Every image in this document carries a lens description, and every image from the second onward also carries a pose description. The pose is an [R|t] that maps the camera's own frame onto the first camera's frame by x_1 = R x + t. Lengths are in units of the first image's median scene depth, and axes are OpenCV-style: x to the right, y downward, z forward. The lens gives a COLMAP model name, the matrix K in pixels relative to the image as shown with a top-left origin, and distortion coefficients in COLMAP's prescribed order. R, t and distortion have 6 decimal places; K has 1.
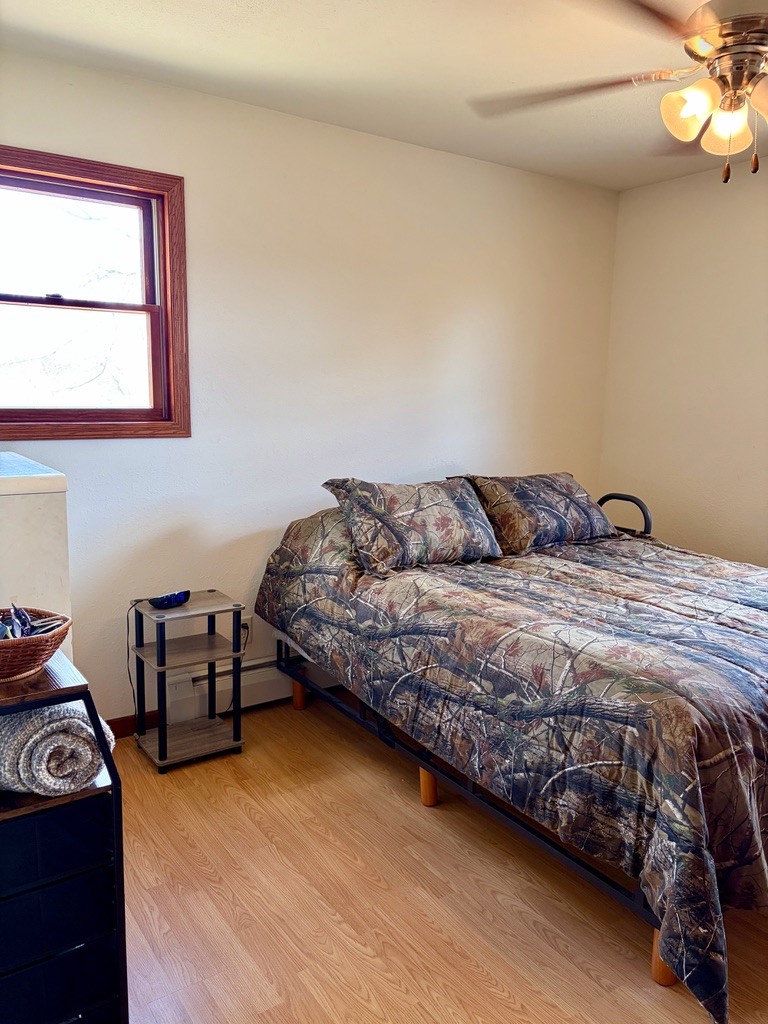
lens RADIAL K [[774.7, 0, 384.0], [0, 774.7, 512.0], [0, 0, 1]] dist [0.058924, -0.050446]
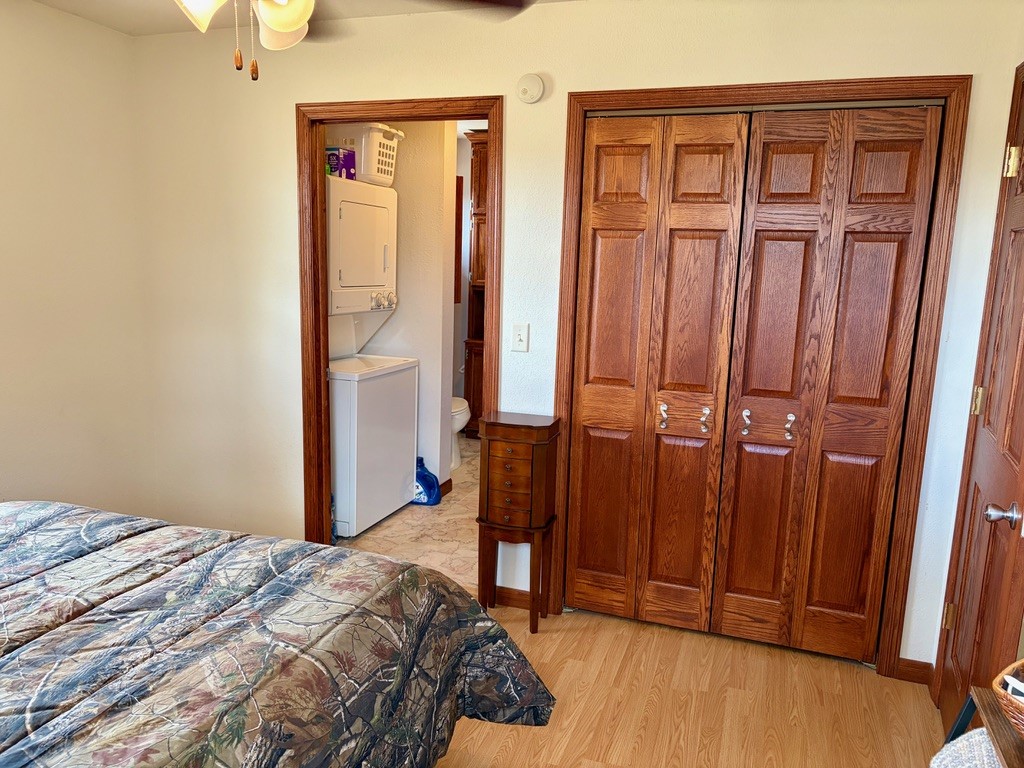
lens RADIAL K [[774.7, 0, 512.0], [0, 774.7, 384.0], [0, 0, 1]] dist [0.058924, -0.050446]
pose [[-0.585585, -0.172080, 0.792135, -0.453996], [0.086258, 0.958432, 0.271971, -0.257996], [-0.806008, 0.227590, -0.546400, 1.148783]]
